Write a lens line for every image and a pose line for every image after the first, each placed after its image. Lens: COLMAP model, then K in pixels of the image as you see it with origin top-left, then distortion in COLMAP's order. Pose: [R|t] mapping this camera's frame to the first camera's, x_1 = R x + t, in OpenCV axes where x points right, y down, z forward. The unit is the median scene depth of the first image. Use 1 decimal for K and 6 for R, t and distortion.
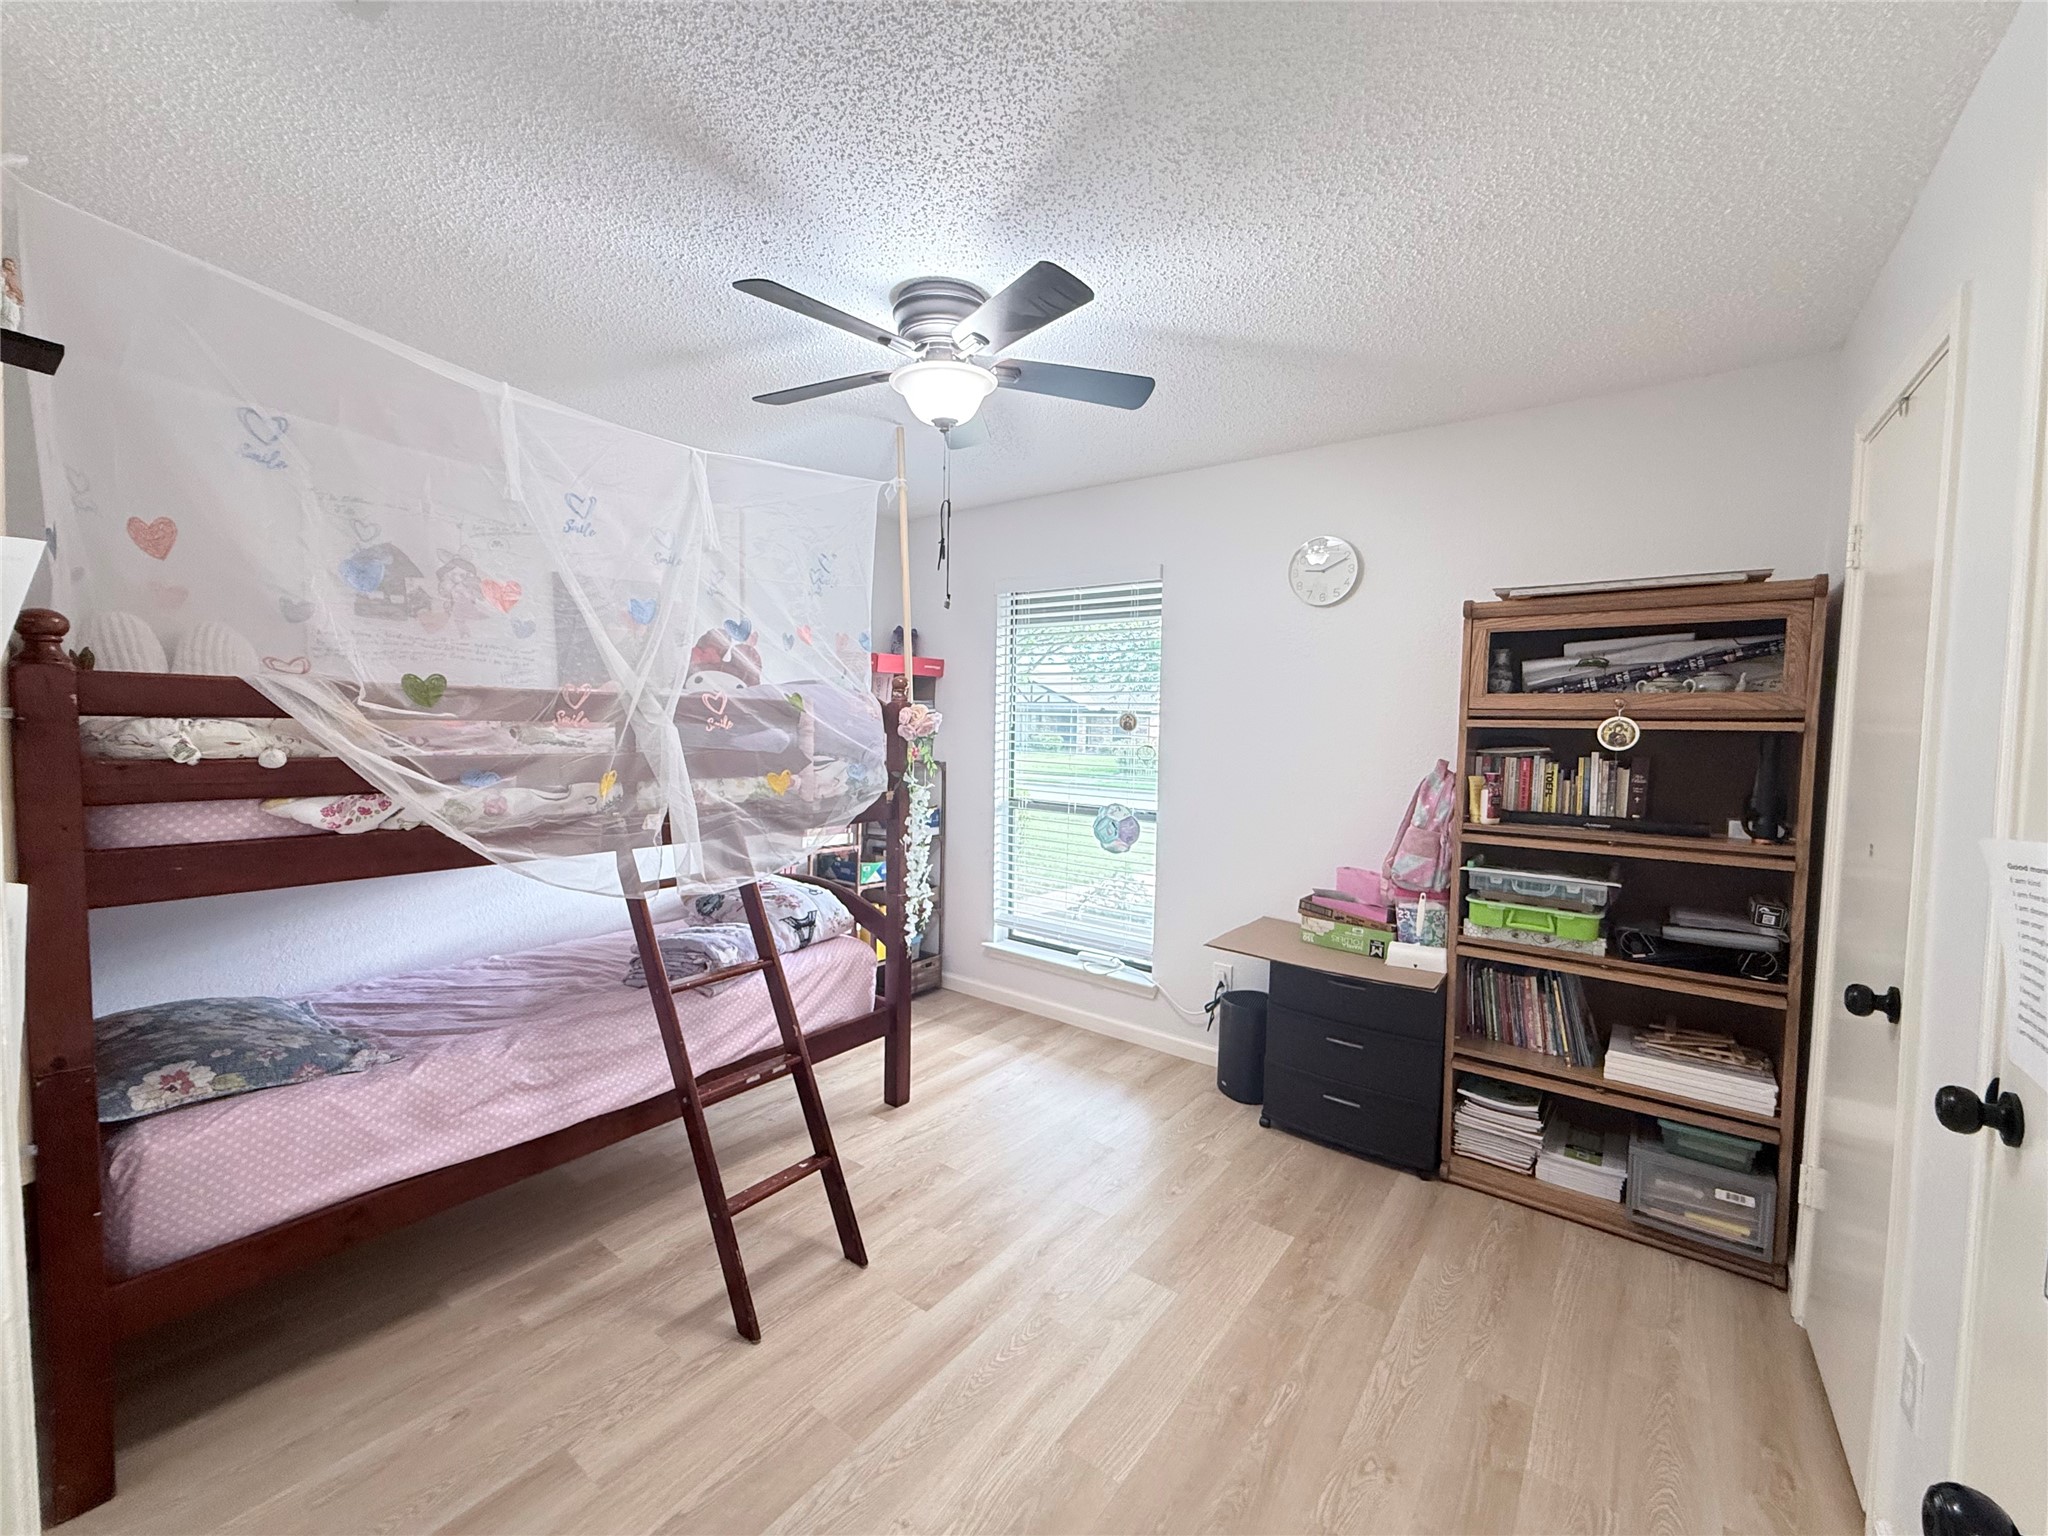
lens RADIAL K [[824.8, 0, 1018.0], [0, 824.8, 761.1], [0, 0, 1]] dist [0.000620, 0.000156]
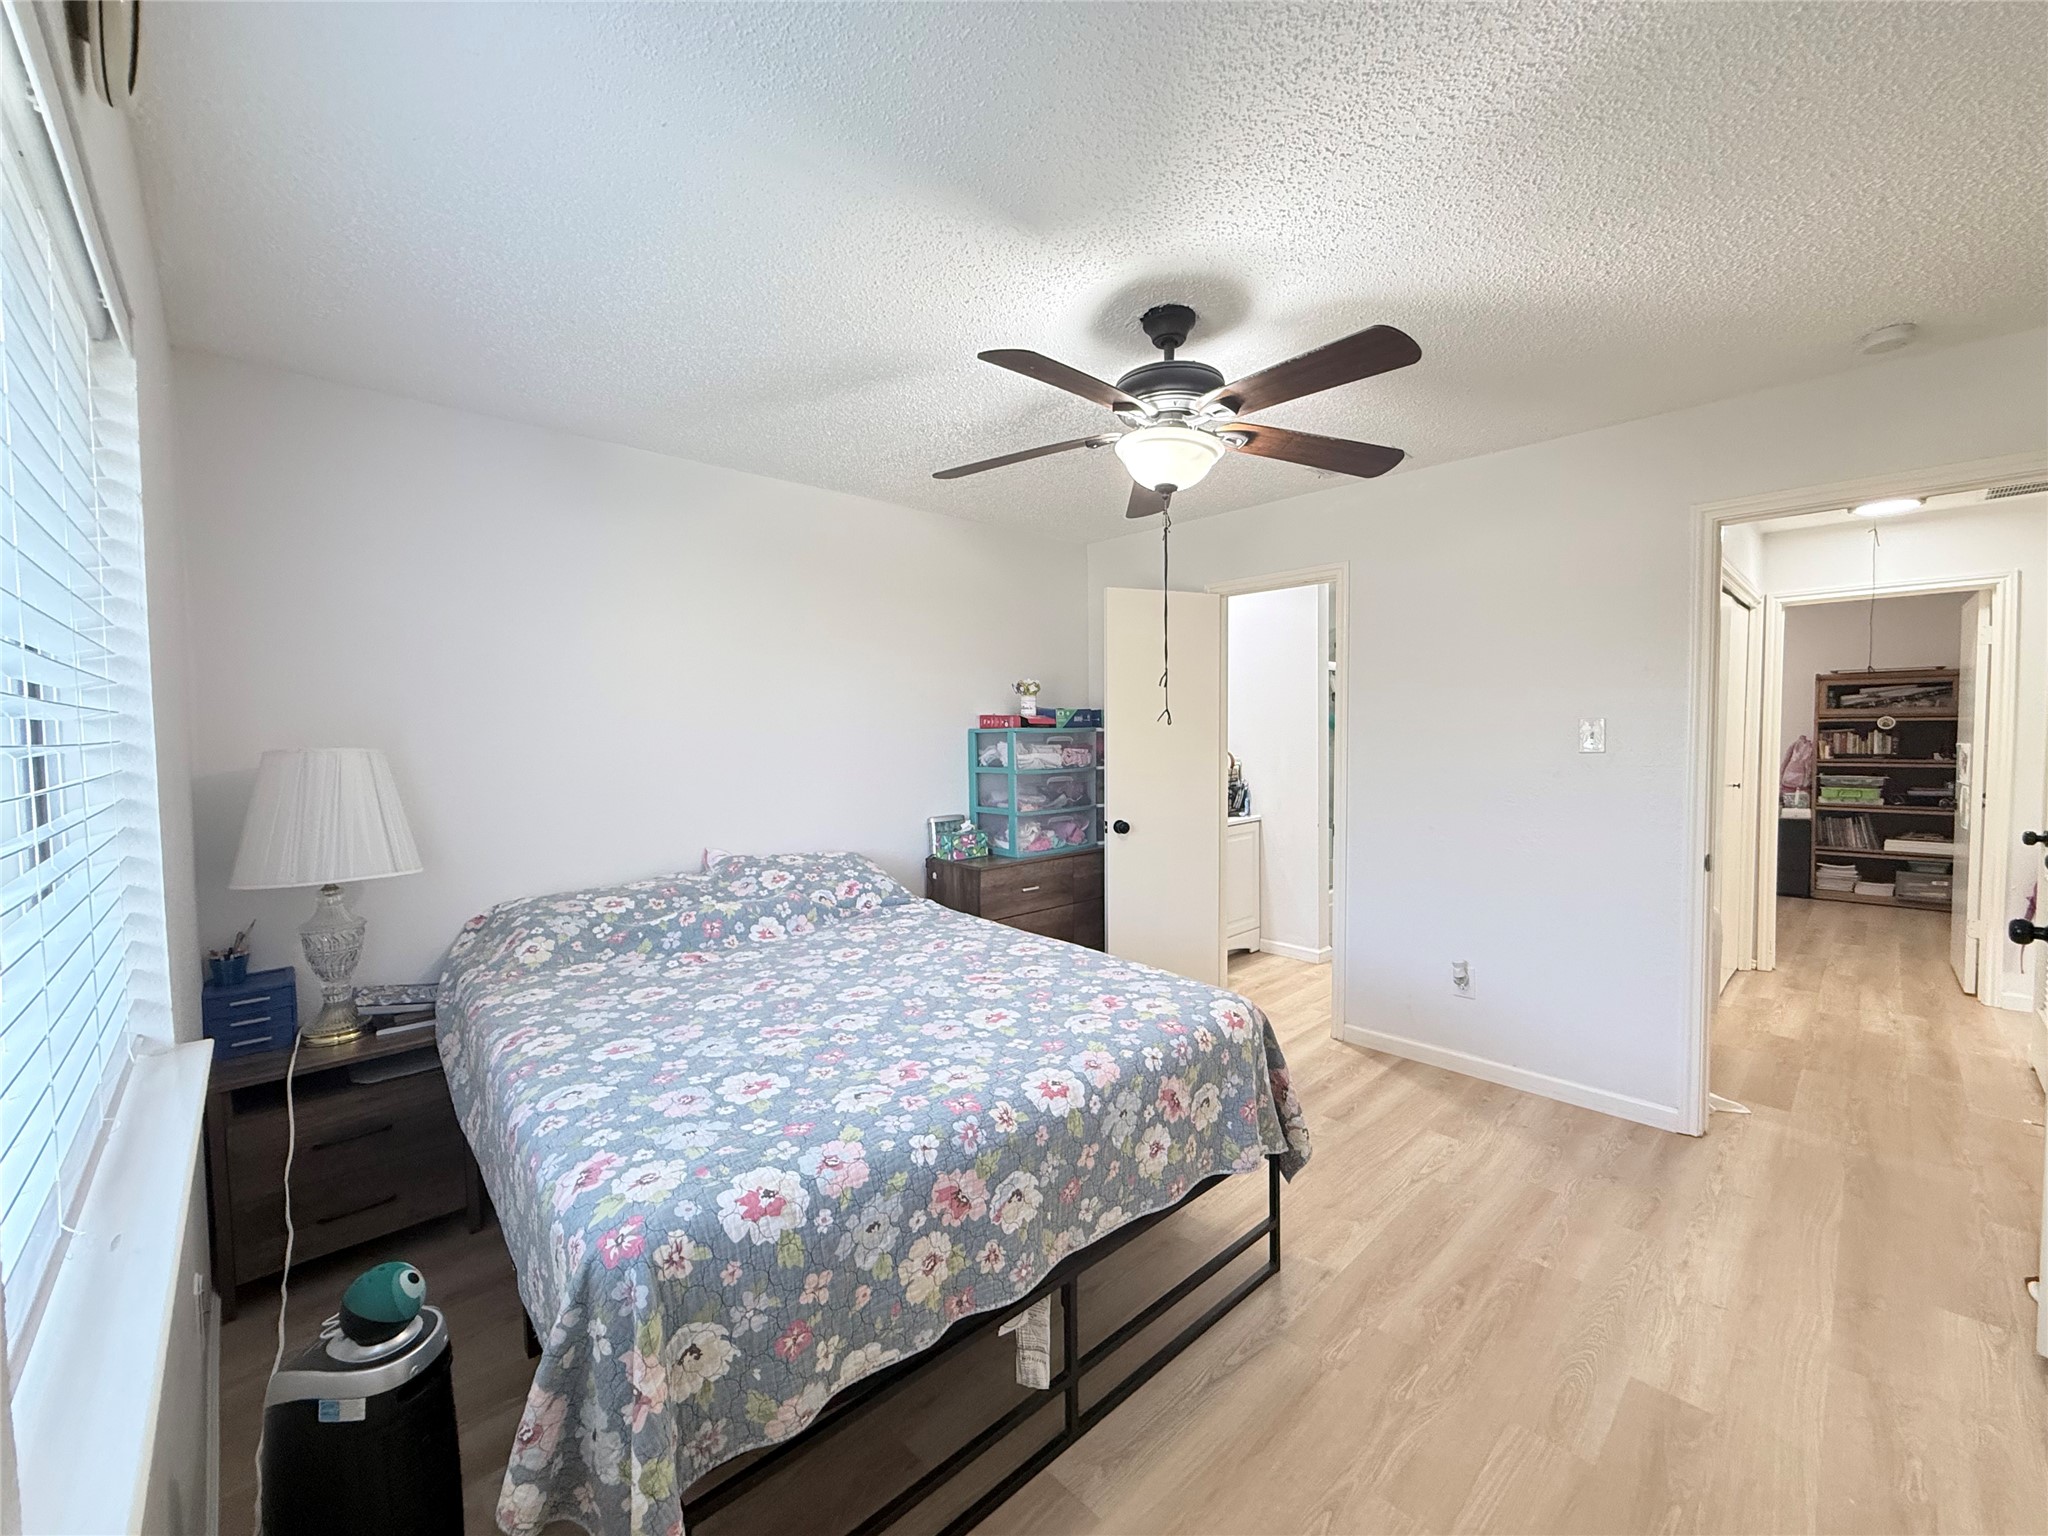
lens RADIAL K [[824.8, 0, 1025.4], [0, 824.8, 766.4], [0, 0, 1]] dist [0.000620, 0.000156]
pose [[0.986919, -0.002121, -0.161202, -1.538666], [-0.003670, 0.999359, -0.035619, 0.206046], [0.161174, 0.035745, 0.986278, -2.010475]]
